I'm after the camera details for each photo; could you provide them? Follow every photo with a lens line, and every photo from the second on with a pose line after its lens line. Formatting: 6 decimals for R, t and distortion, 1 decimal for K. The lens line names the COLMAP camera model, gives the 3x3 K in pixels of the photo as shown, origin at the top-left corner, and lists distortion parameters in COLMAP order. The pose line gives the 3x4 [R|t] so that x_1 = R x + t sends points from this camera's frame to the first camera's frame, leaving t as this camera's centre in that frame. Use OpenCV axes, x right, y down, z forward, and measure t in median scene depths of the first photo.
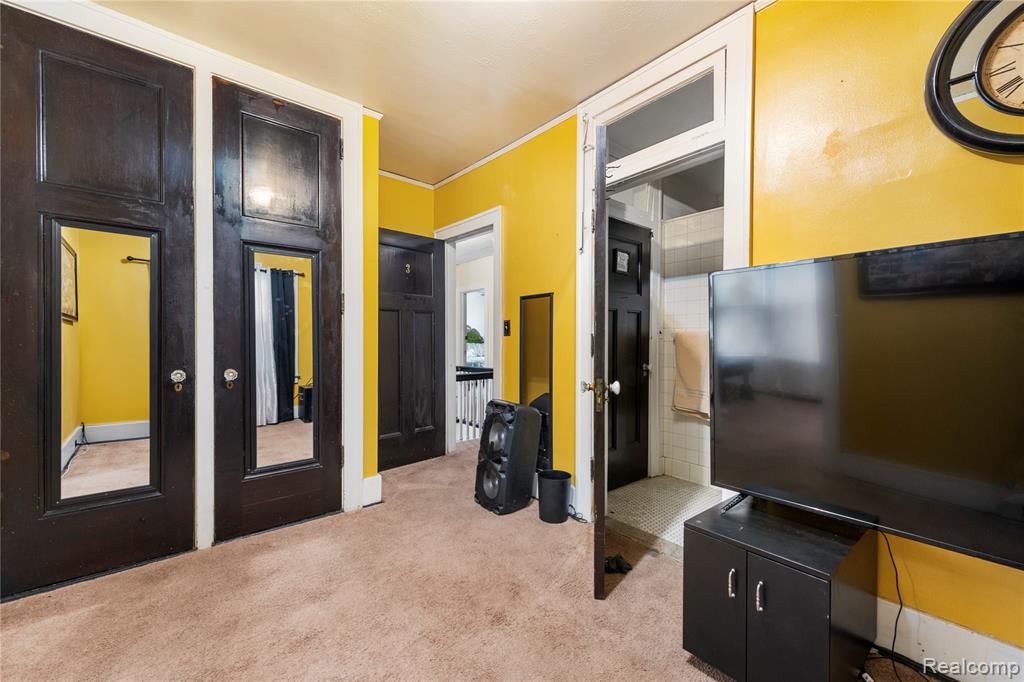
lens RADIAL K [[403.0, 0, 512.2], [0, 403.0, 342.3], [0, 0, 1]] dist [0.001505, -0.000018]
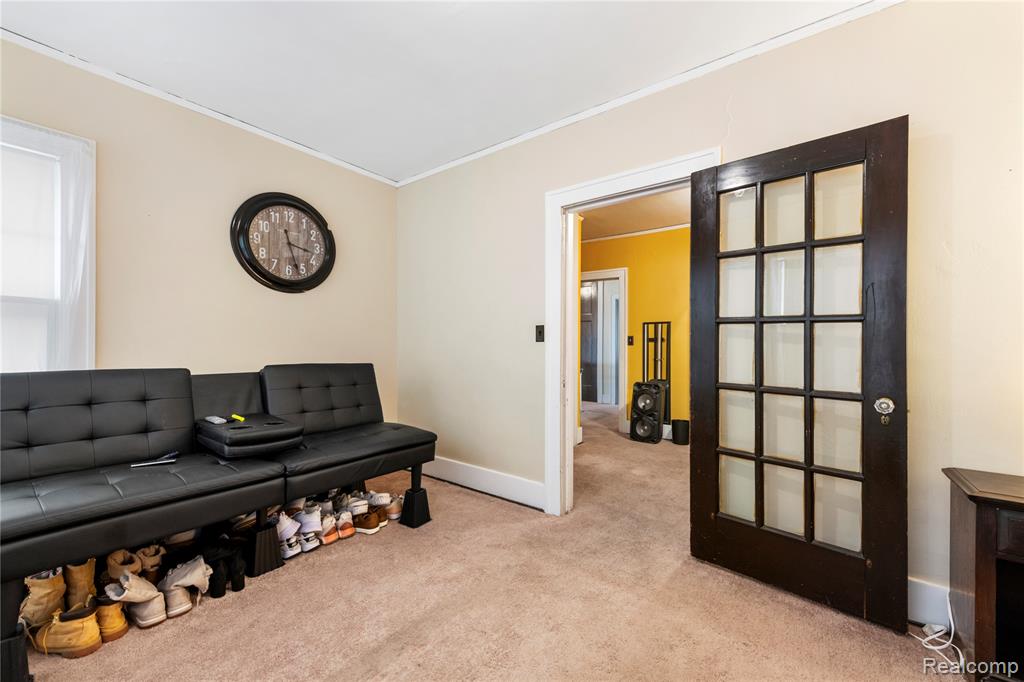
lens RADIAL K [[403.0, 0, 511.6], [0, 403.0, 342.9], [0, 0, 1]] dist [0.001505, -0.000018]
pose [[0.978295, 0.001685, 0.207212, -0.972852], [0.000052, 0.999965, -0.008374, -0.013946], [-0.207219, 0.008203, 0.978260, -0.614743]]
